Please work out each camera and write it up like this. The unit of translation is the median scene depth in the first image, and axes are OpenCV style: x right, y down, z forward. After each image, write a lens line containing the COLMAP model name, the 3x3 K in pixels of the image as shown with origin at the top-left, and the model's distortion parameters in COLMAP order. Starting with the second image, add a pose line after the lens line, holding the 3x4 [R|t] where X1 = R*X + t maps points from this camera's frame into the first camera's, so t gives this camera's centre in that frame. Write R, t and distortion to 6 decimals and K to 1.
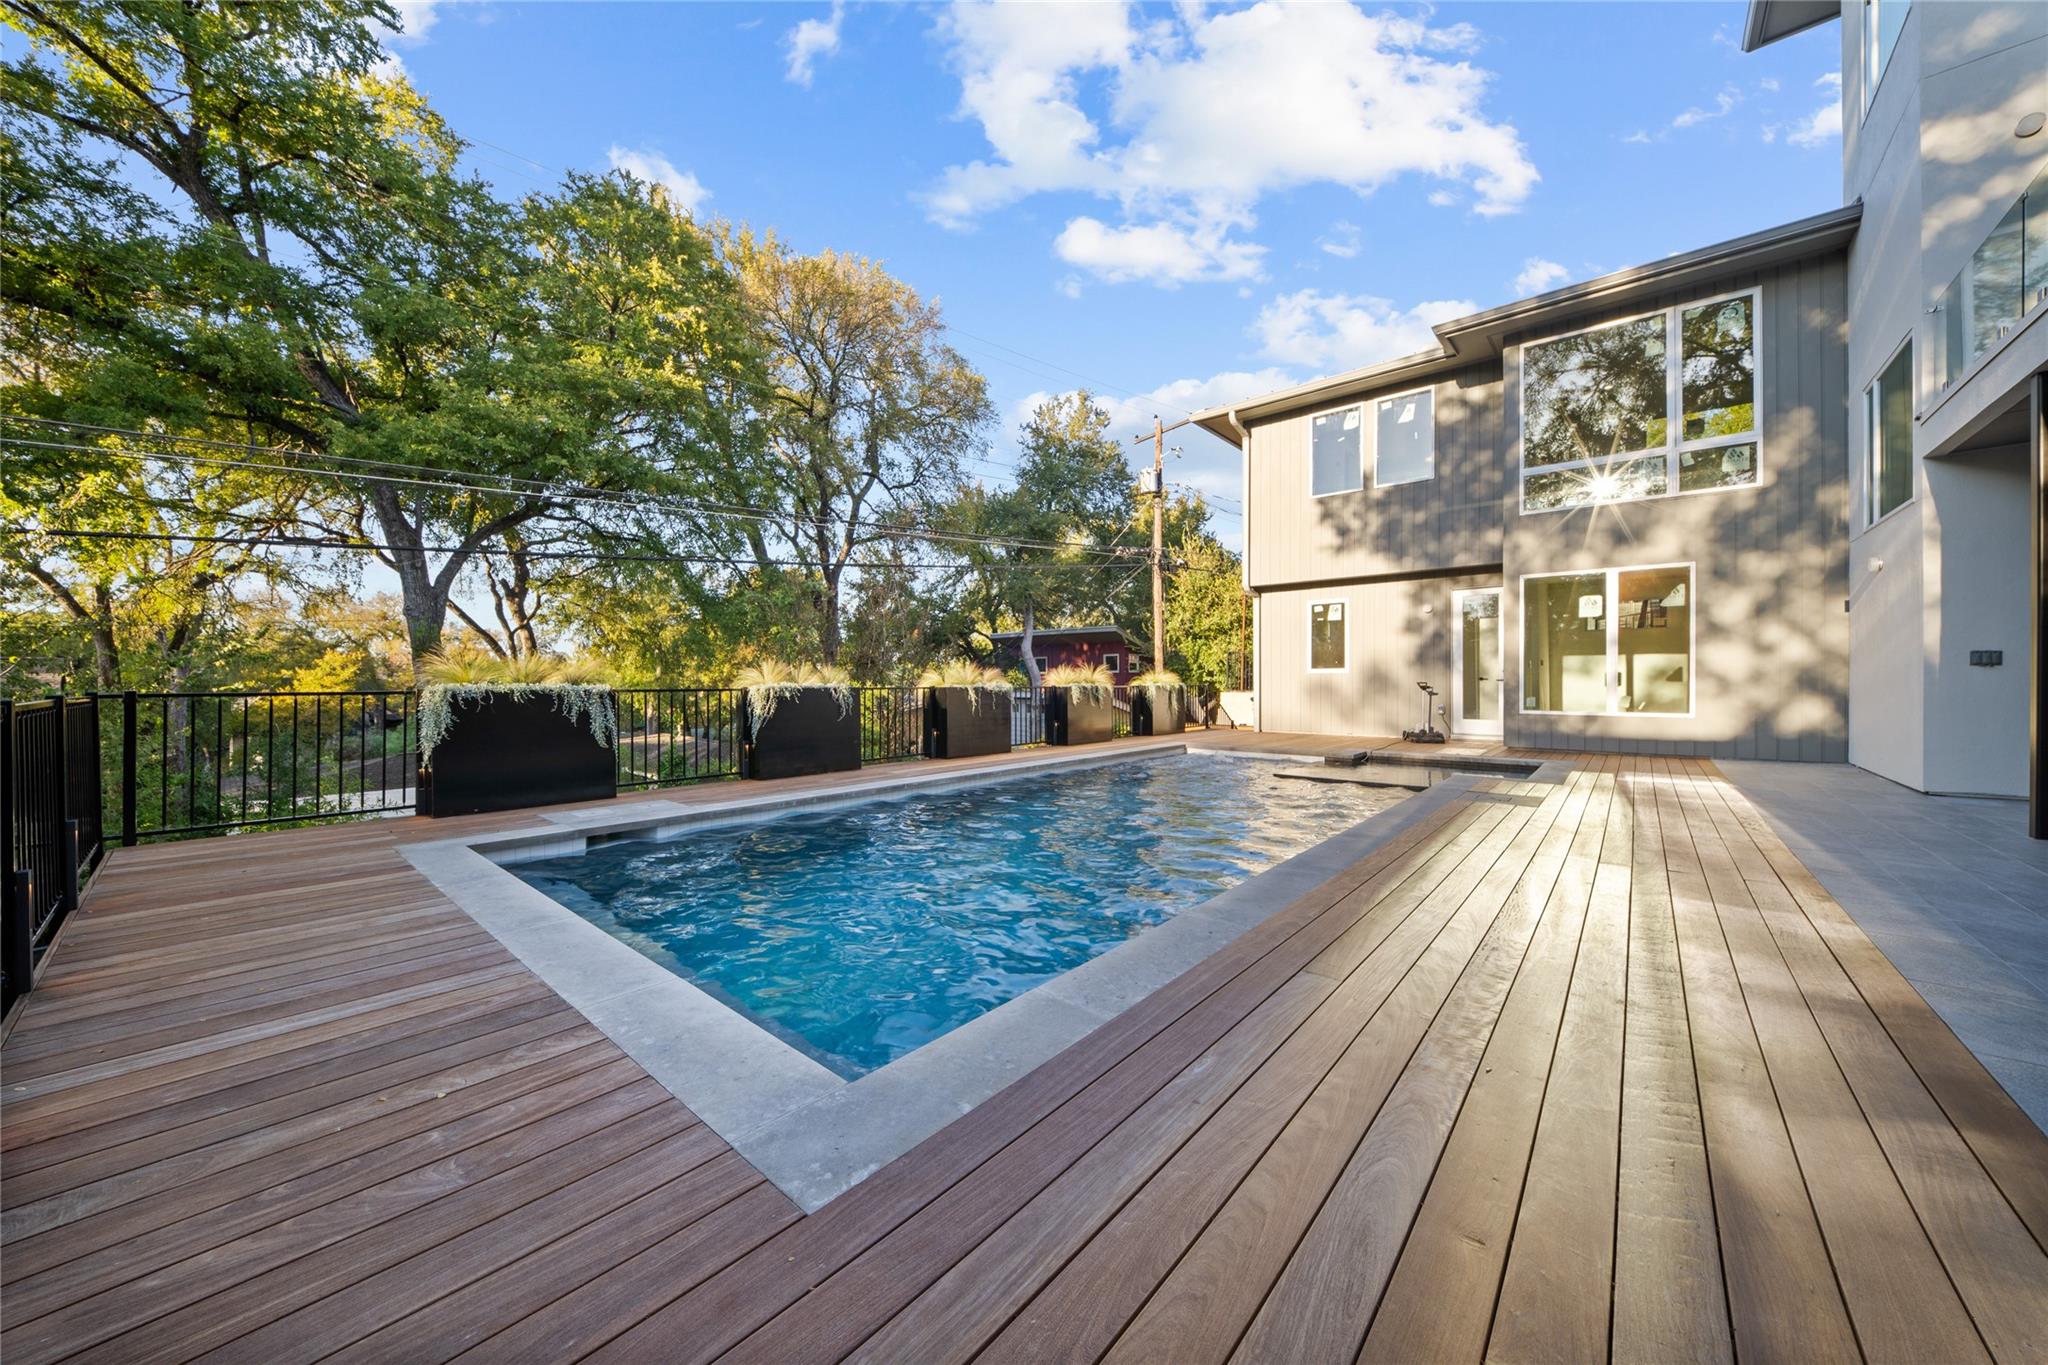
lens RADIAL K [[714.1, 0, 1008.5], [0, 714.1, 688.8], [0, 0, 1]] dist [-0.001113, -0.000074]
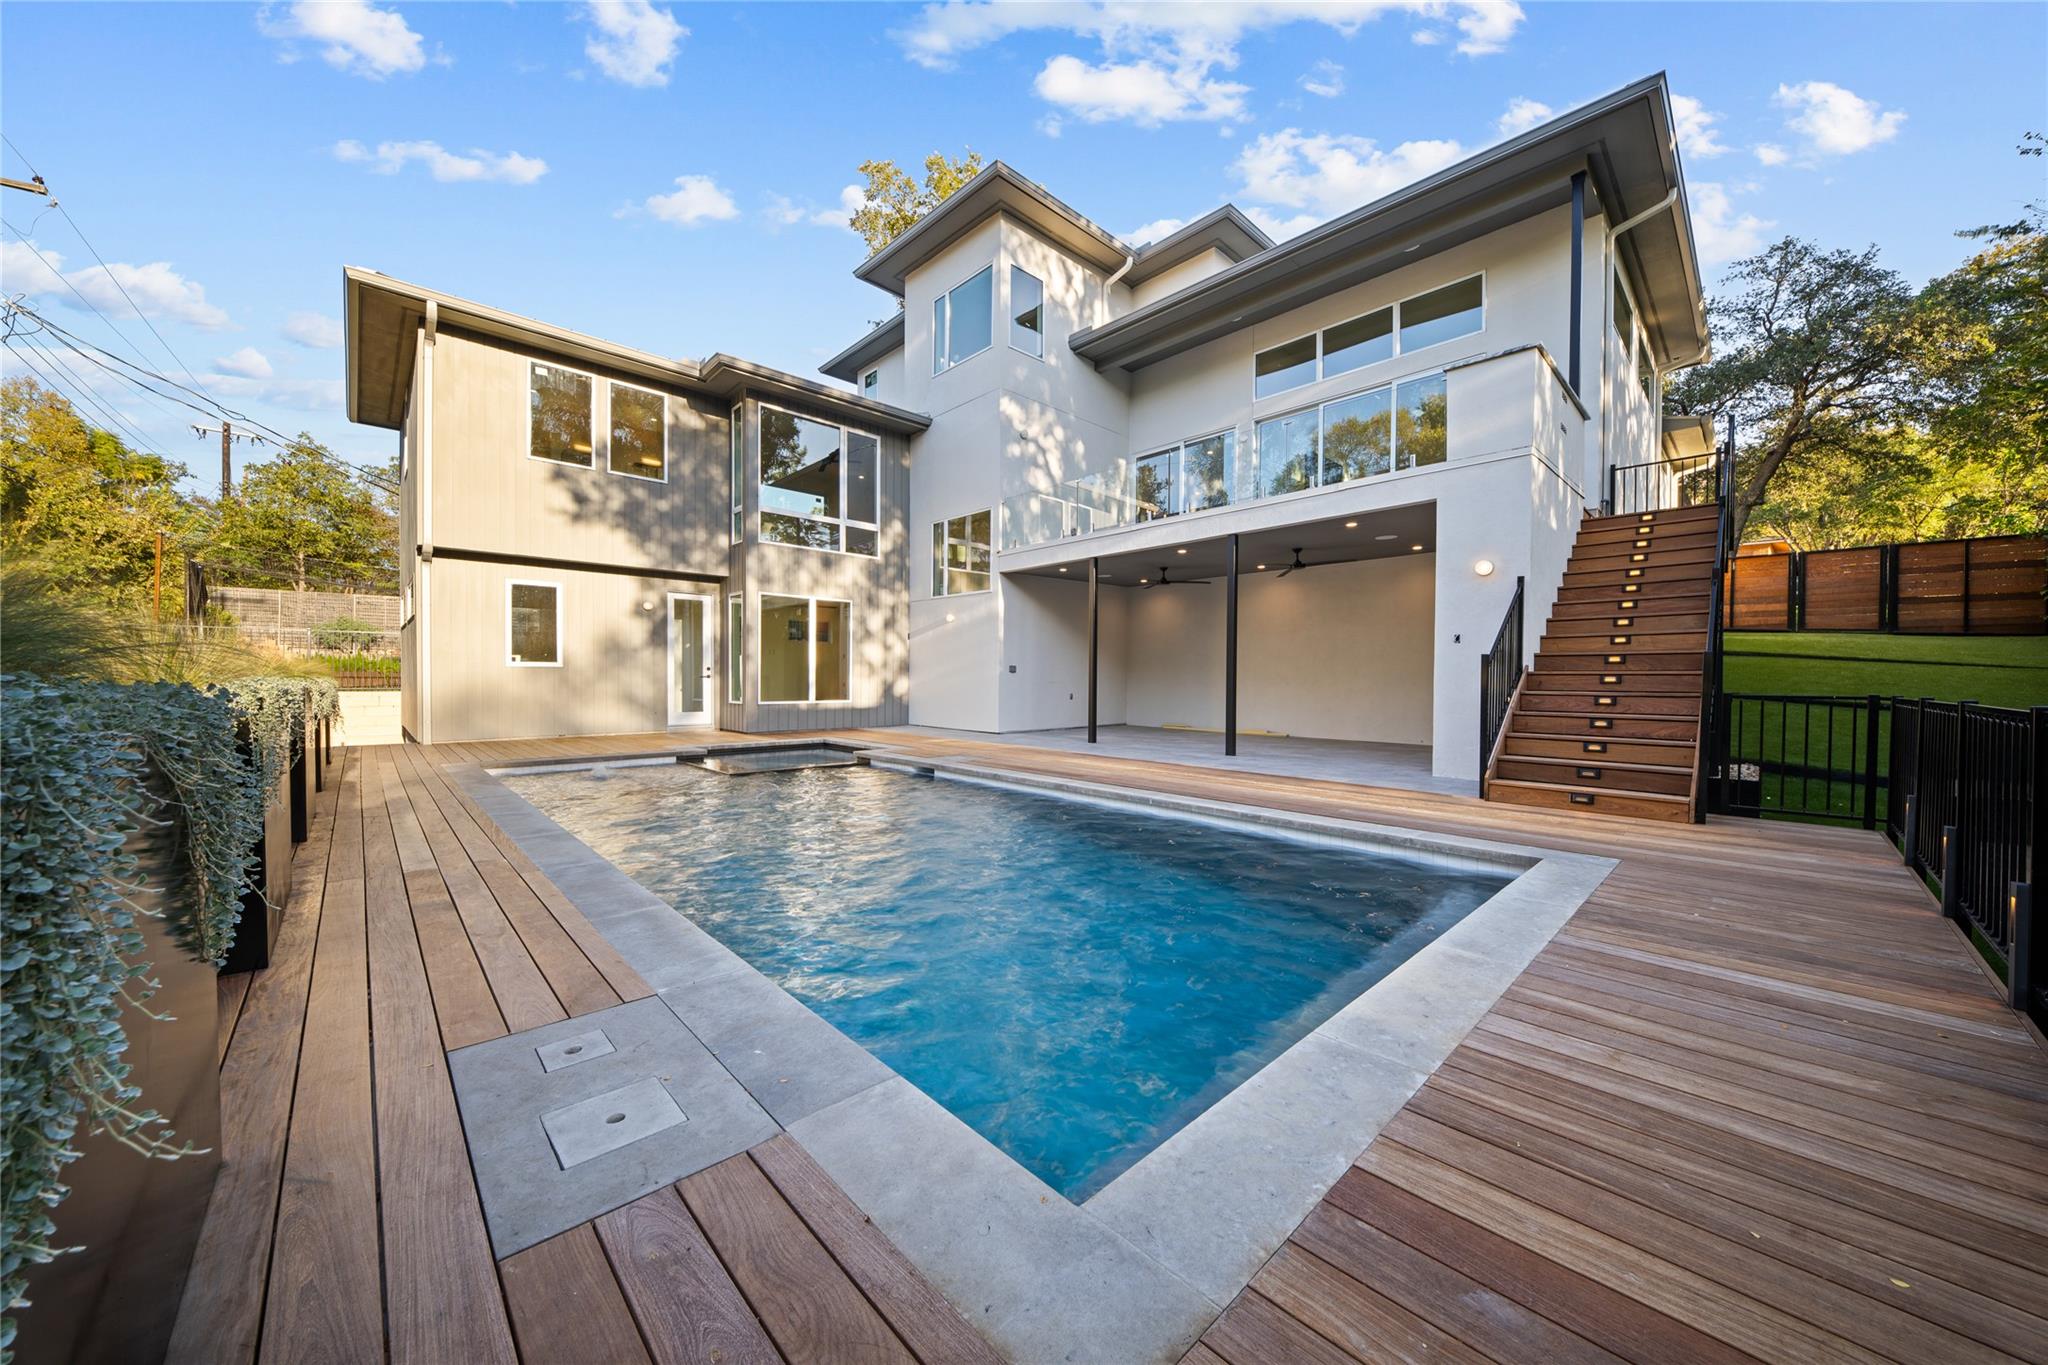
lens RADIAL K [[714.1, 0, 1009.4], [0, 714.1, 677.4], [0, 0, 1]] dist [-0.001113, -0.000074]
pose [[0.099496, -0.013183, 0.994951, -0.588616], [-0.007271, 0.999876, 0.013975, -0.011747], [-0.995011, -0.008625, 0.099388, 0.545440]]
